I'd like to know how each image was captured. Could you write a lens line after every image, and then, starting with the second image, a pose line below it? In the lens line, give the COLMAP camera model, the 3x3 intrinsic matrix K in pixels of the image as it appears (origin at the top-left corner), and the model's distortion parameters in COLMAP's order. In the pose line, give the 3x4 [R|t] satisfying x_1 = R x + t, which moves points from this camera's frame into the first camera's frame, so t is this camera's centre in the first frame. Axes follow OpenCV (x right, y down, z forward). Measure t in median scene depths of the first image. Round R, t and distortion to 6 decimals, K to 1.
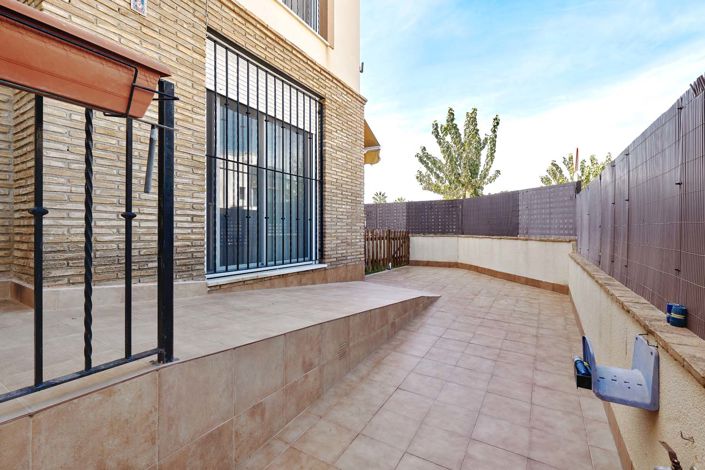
lens RADIAL K [[319.2, 0, 351.4], [0, 319.2, 232.5], [0, 0, 1]] dist [0.005048, -0.000359]
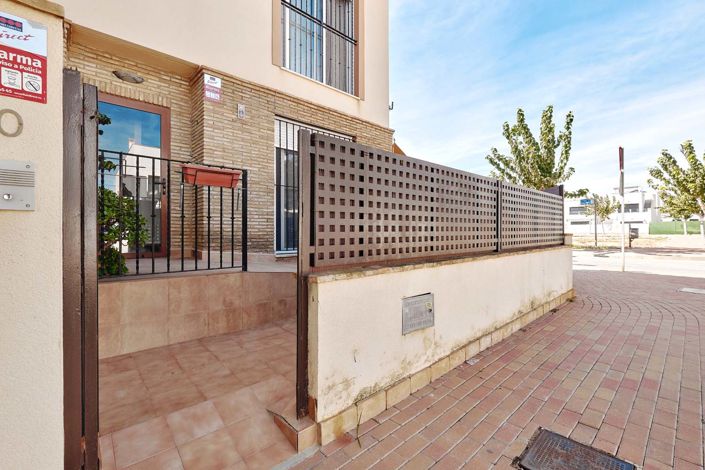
lens RADIAL K [[319.2, 0, 356.0], [0, 319.2, 234.4], [0, 0, 1]] dist [0.005048, -0.000359]
pose [[0.960636, -0.002002, -0.277802, 0.096103], [0.001650, 0.999998, -0.001501, 0.008053], [0.277805, 0.000983, 0.960637, -0.119690]]
